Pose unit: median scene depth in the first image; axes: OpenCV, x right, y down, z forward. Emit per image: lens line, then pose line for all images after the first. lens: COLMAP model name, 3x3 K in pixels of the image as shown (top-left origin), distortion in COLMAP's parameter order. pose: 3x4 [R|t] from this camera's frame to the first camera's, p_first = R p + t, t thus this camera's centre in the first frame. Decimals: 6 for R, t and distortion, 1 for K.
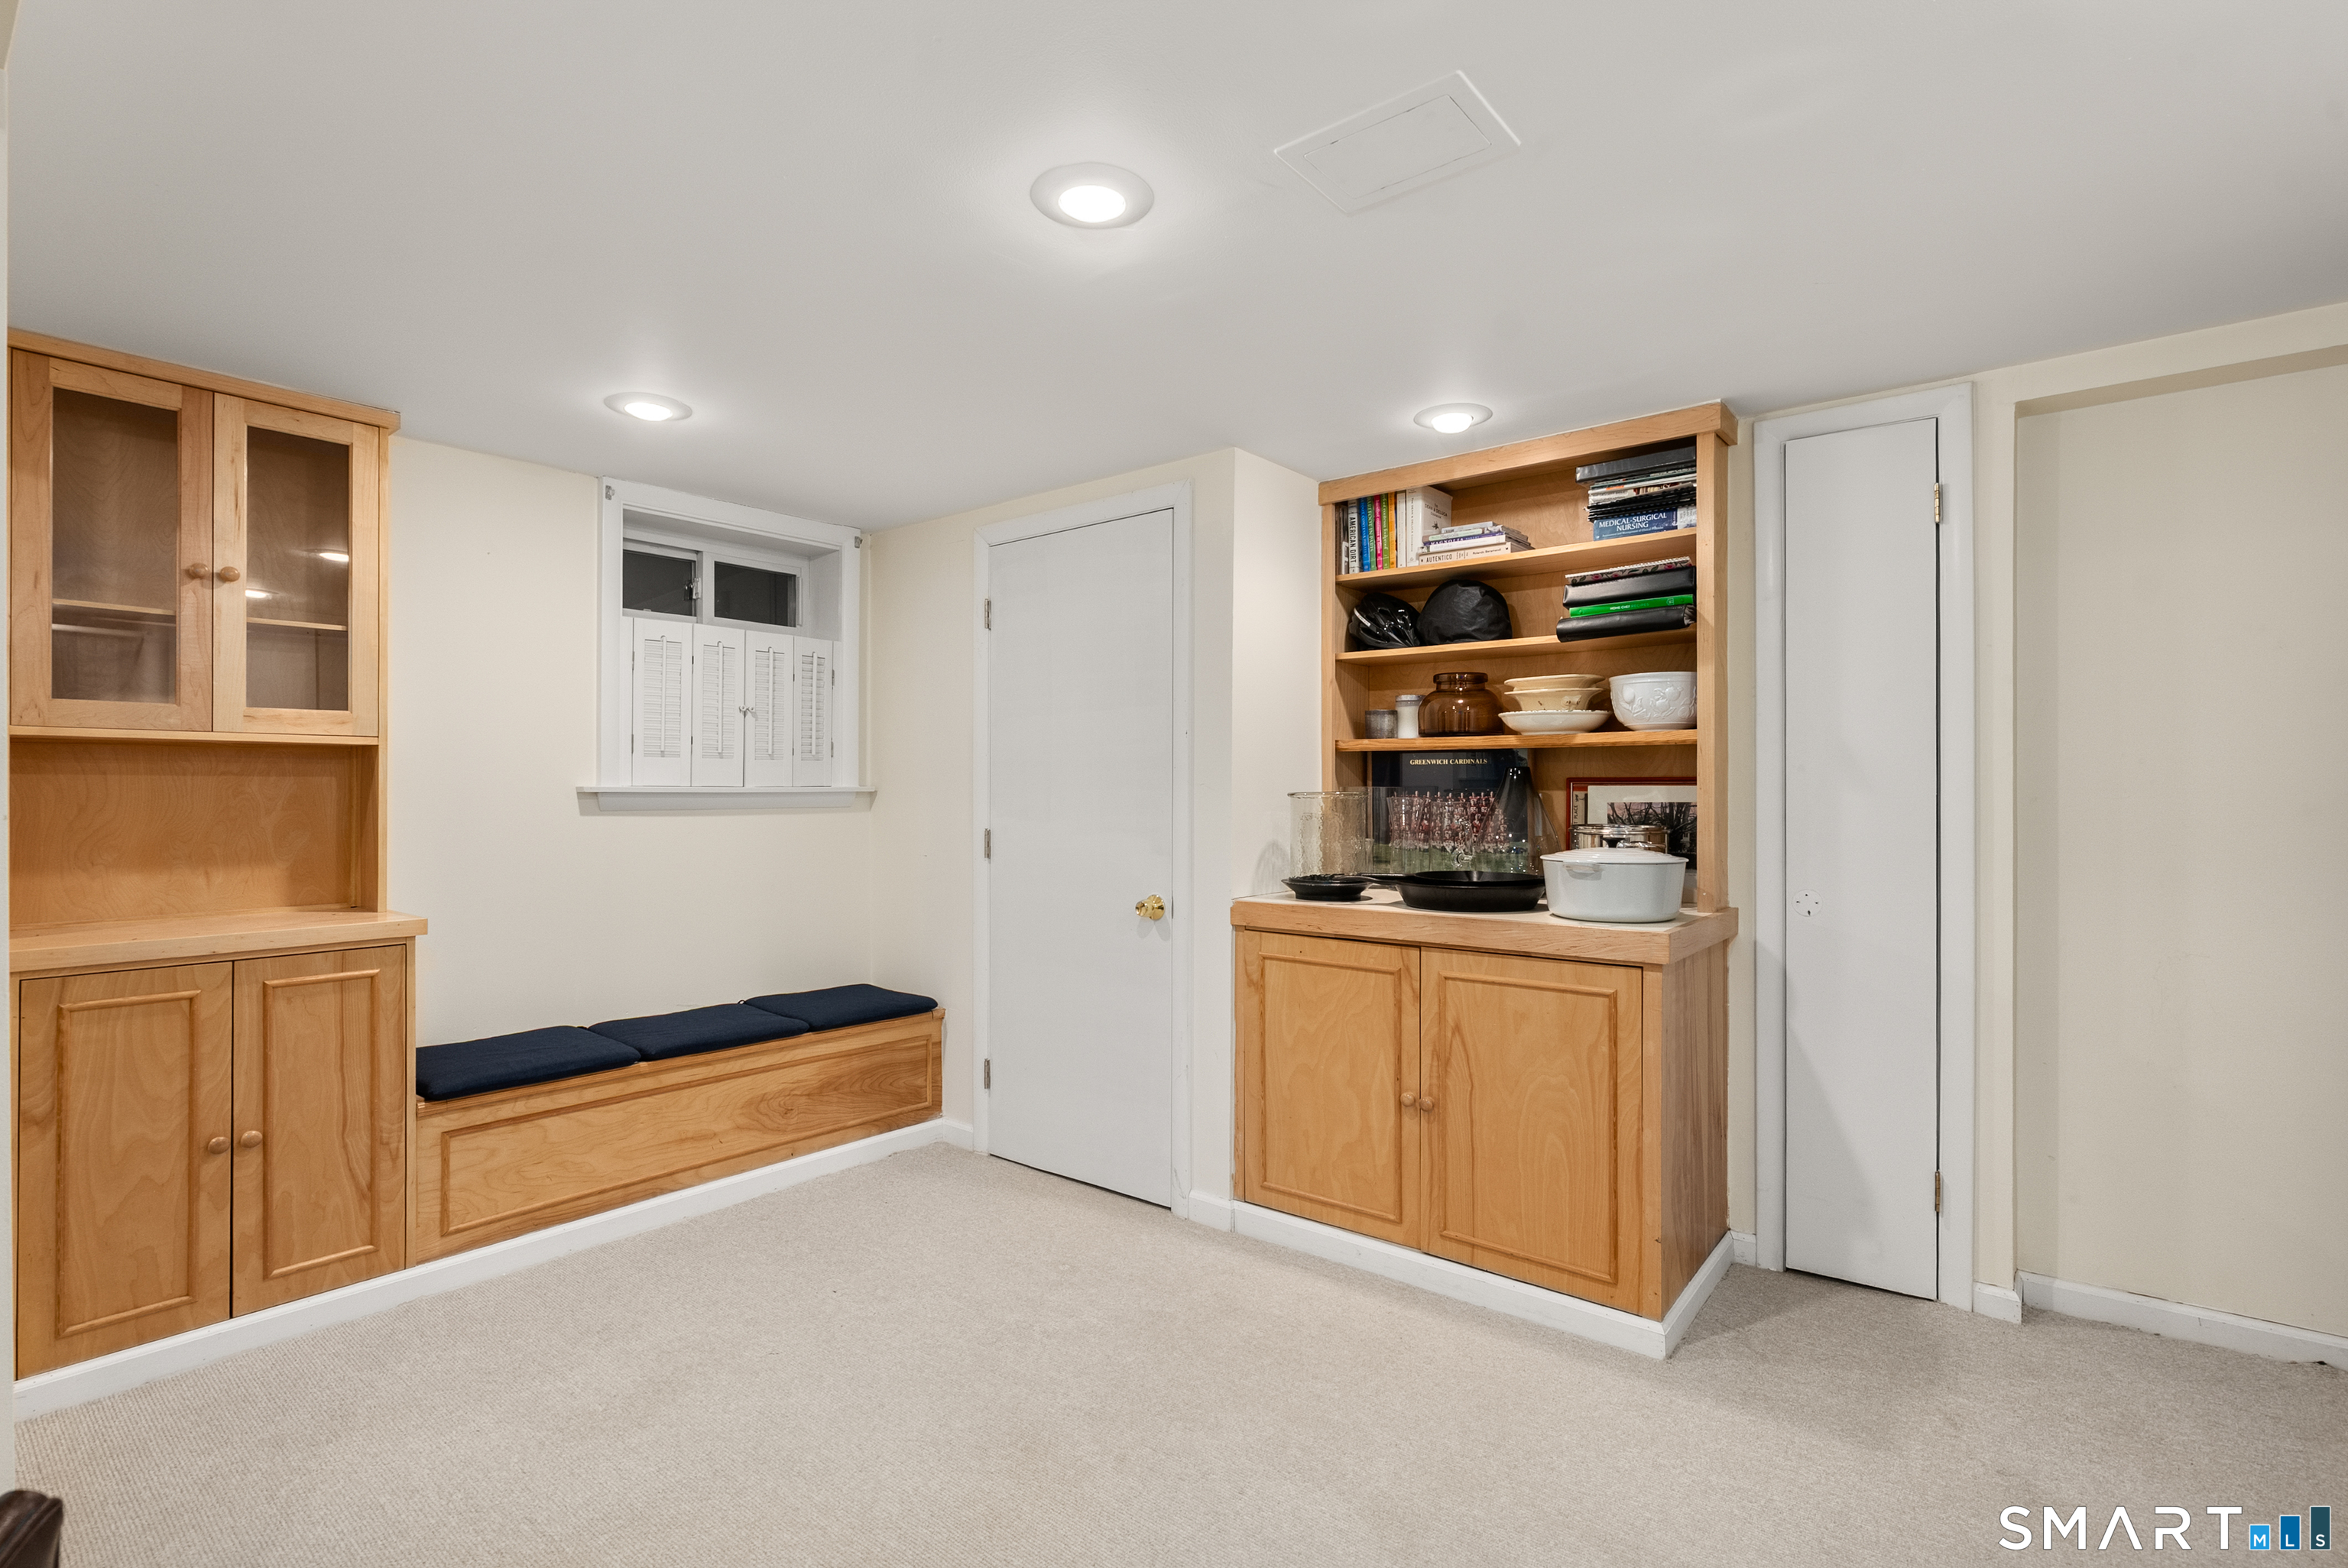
lens RADIAL K [[1071.8, 0, 1172.4], [0, 1071.8, 785.2], [0, 0, 1]] dist [-0.010269, 0.003316]
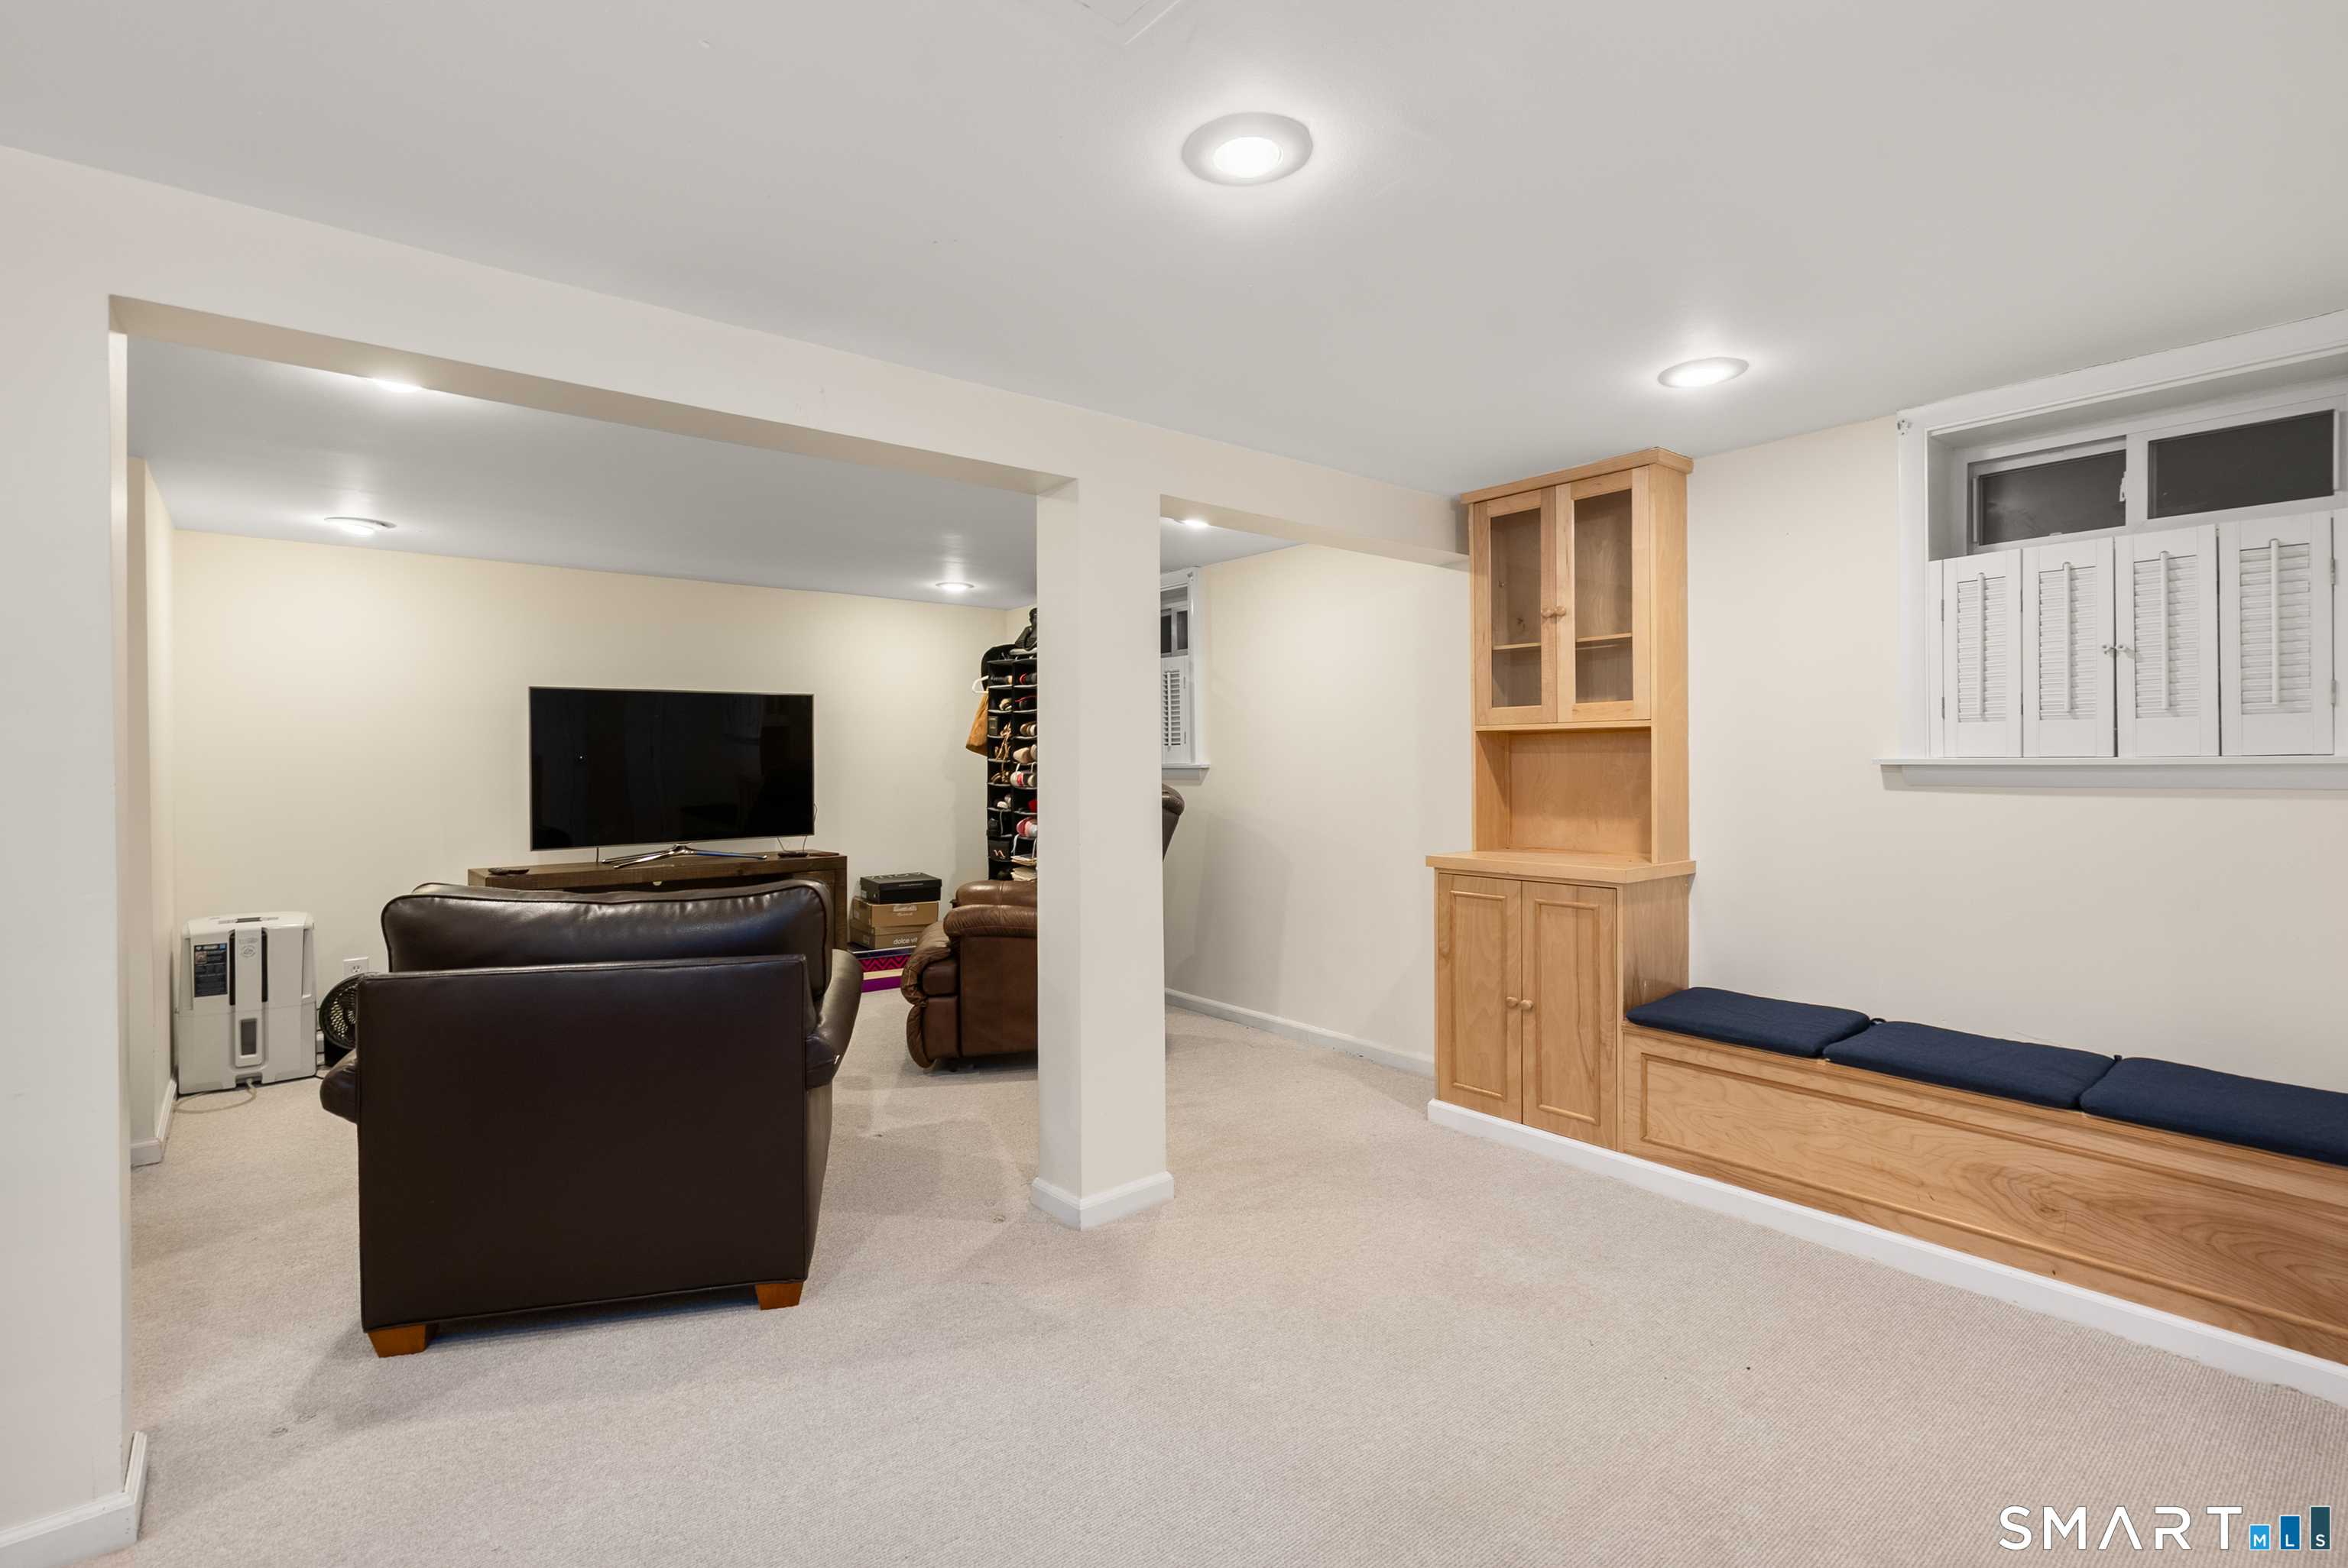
lens RADIAL K [[1071.8, 0, 1171.5], [0, 1071.8, 774.2], [0, 0, 1]] dist [-0.010269, 0.003316]
pose [[-0.187855, 0.008051, -0.982164, 0.567990], [0.006766, 0.999953, 0.006903, 0.005141], [0.982173, -0.005349, -0.187901, 0.705694]]
